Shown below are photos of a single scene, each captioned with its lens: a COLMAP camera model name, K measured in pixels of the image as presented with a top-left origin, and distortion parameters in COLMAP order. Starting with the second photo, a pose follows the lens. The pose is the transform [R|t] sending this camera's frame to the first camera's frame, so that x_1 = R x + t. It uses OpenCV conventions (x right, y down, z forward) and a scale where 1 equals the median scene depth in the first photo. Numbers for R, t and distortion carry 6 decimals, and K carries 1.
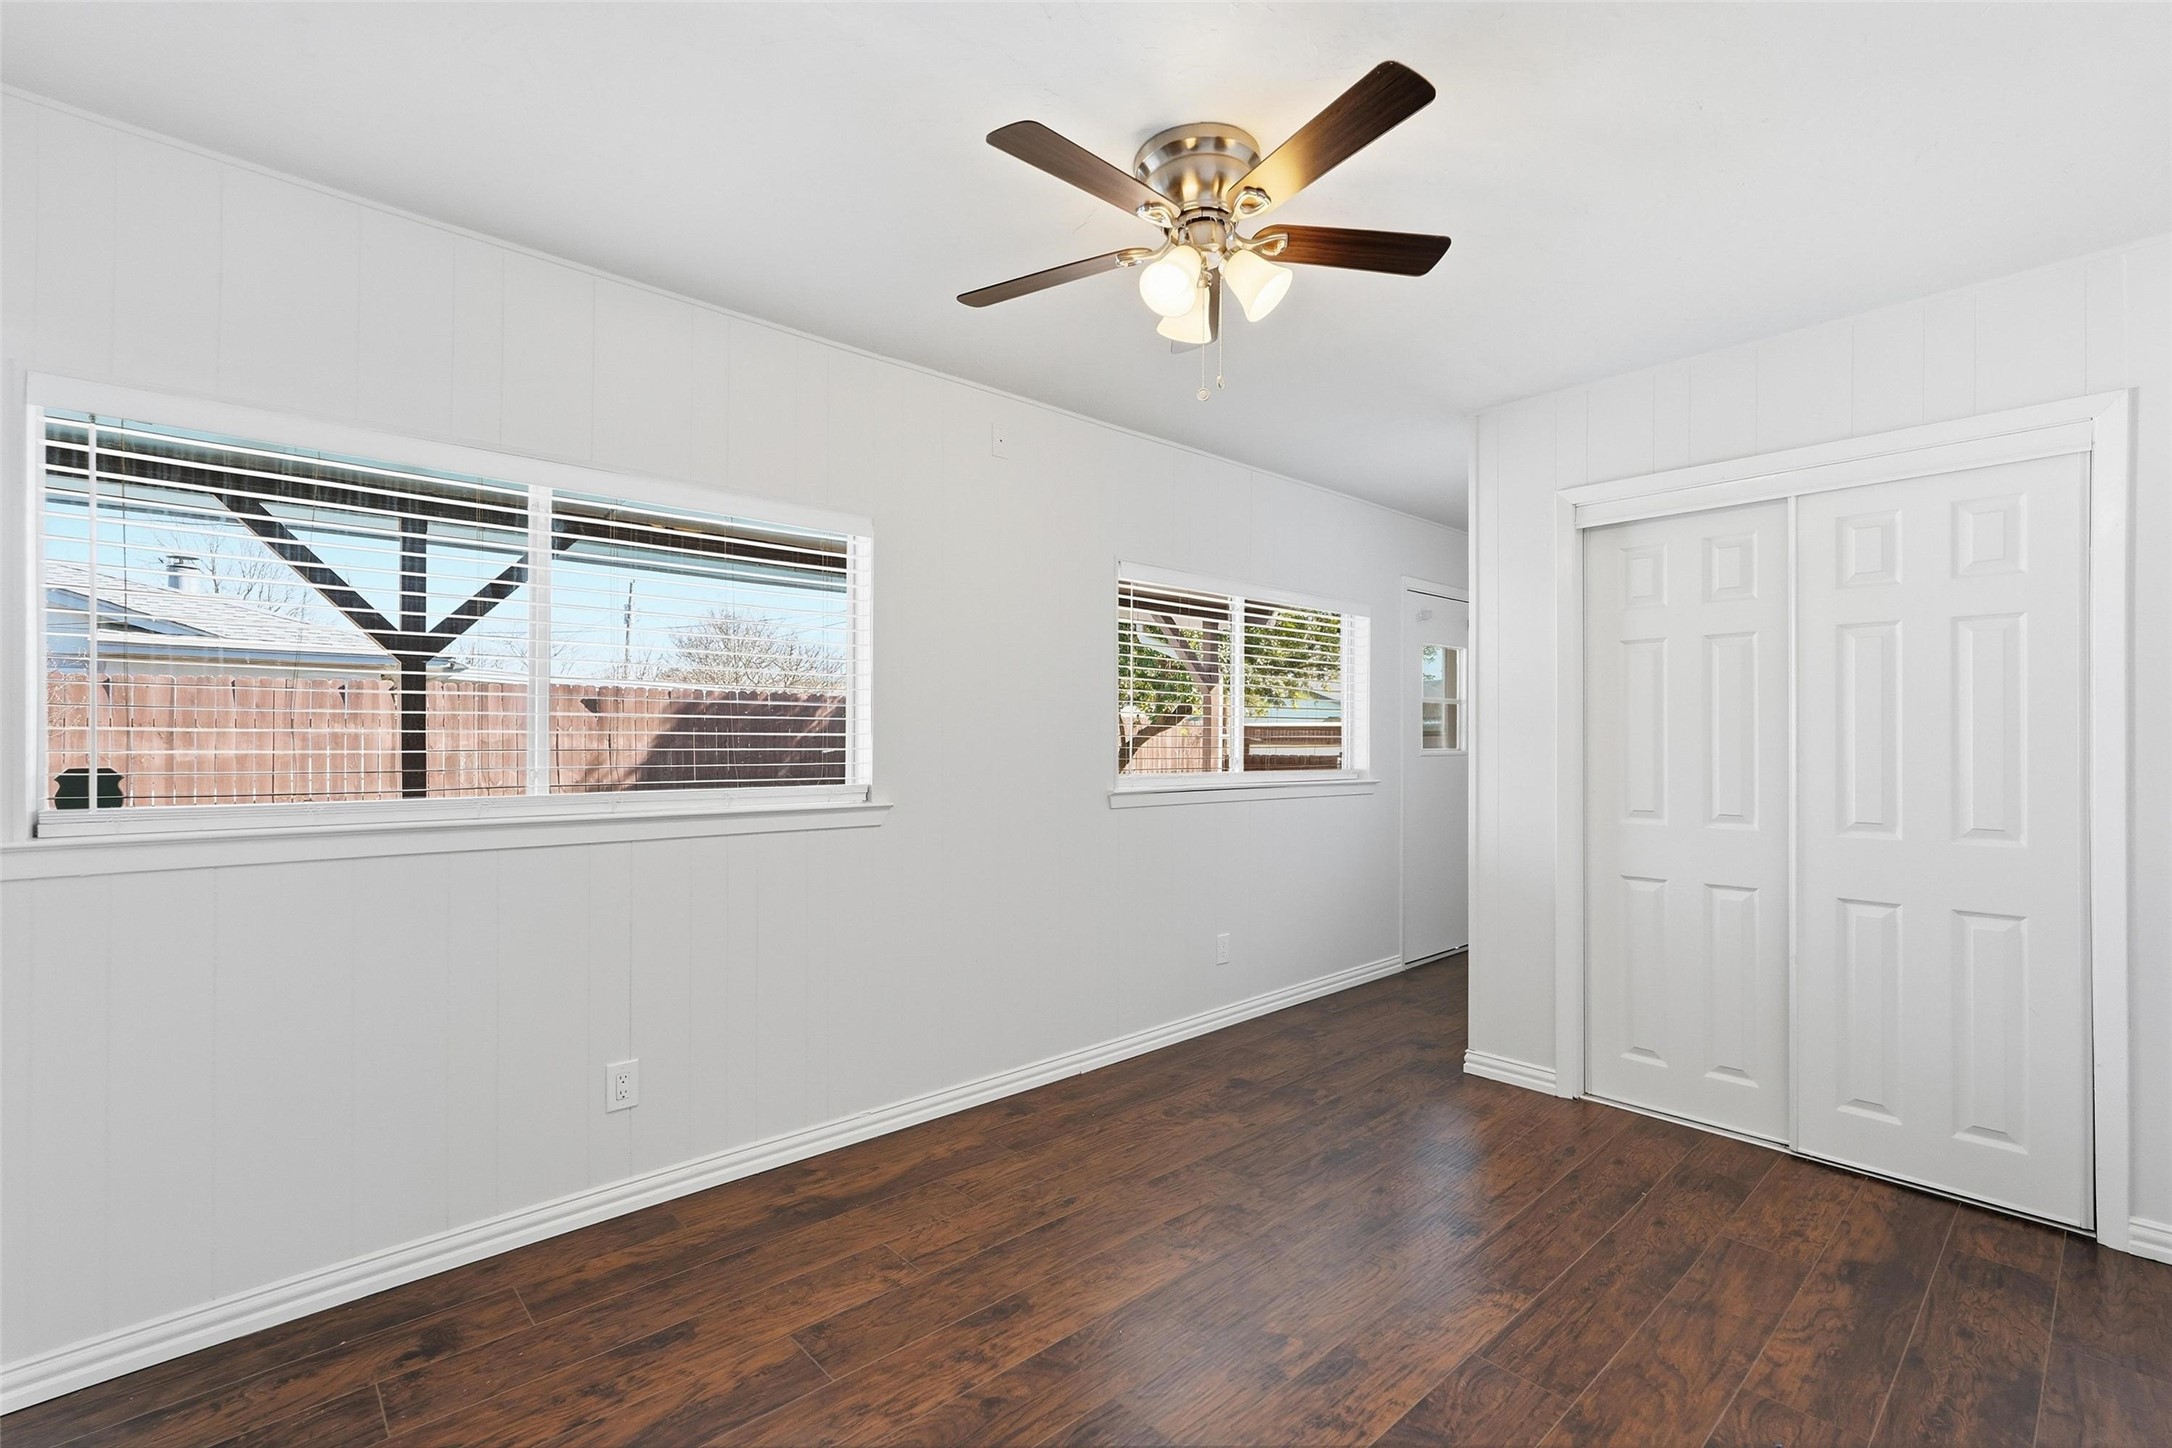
lens RADIAL K [[977.3, 0, 1078.4], [0, 977.3, 719.5], [0, 0, 1]] dist [-0.015893, 0.009750]
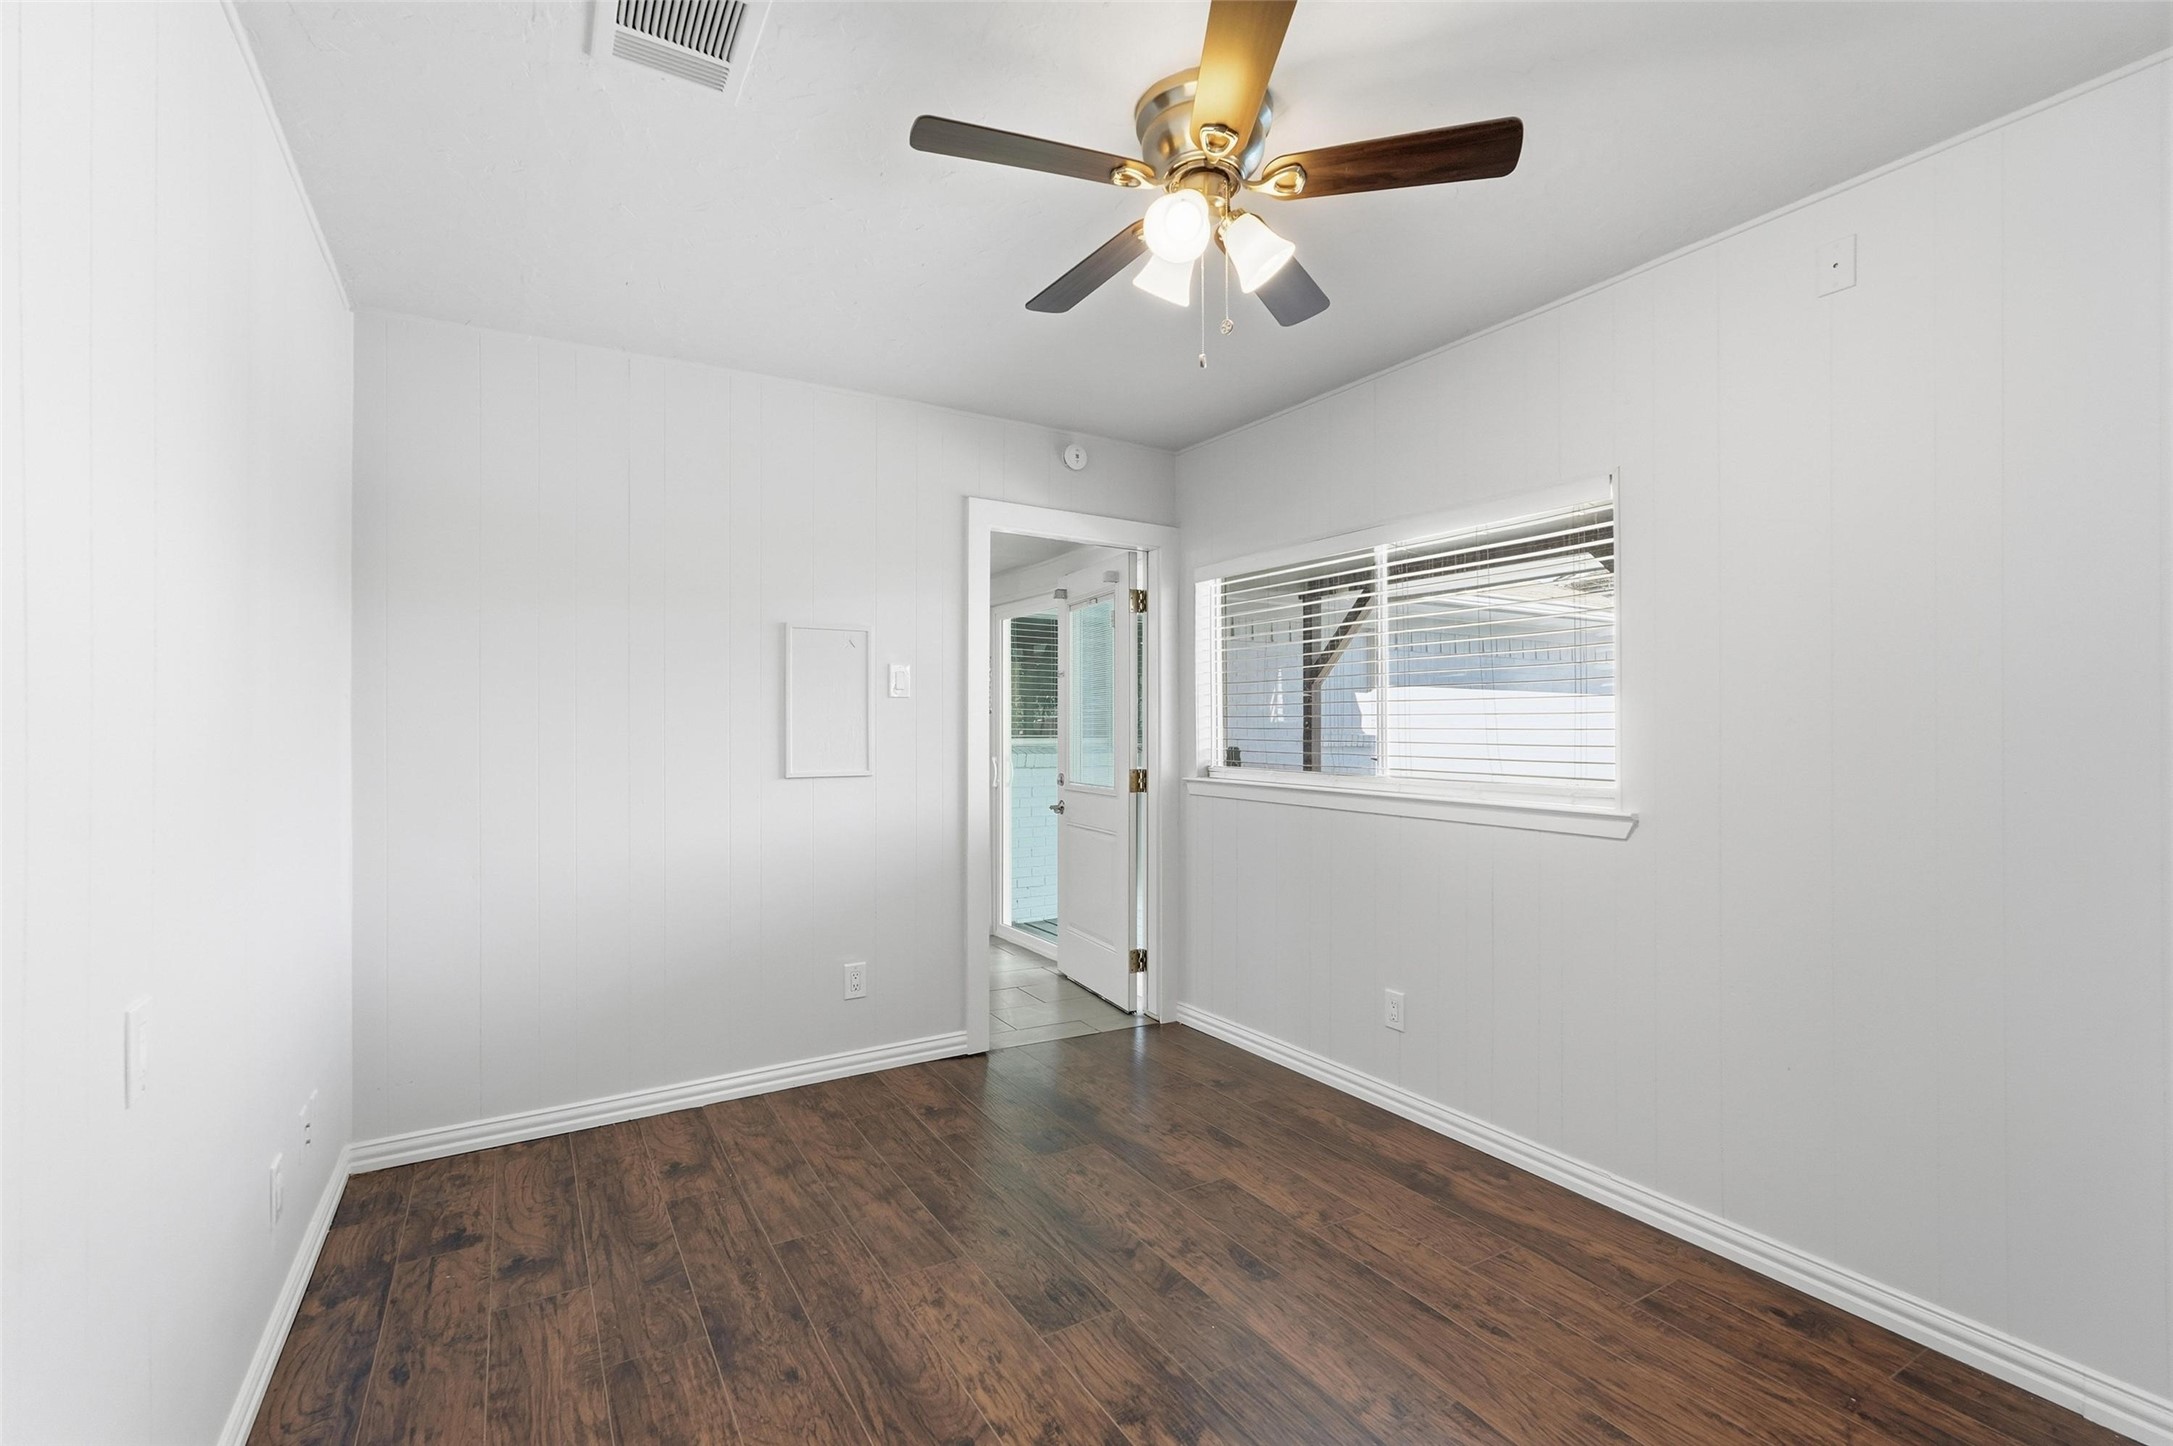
lens RADIAL K [[970.8, 0, 1083.3], [0, 970.8, 720.2], [0, 0, 1]] dist [-0.005161, 0.005182]
pose [[-0.198650, -0.013987, -0.979971, 0.874649], [0.011130, 0.999801, -0.016526, 0.019946], [0.980007, -0.014190, -0.198455, 0.895443]]
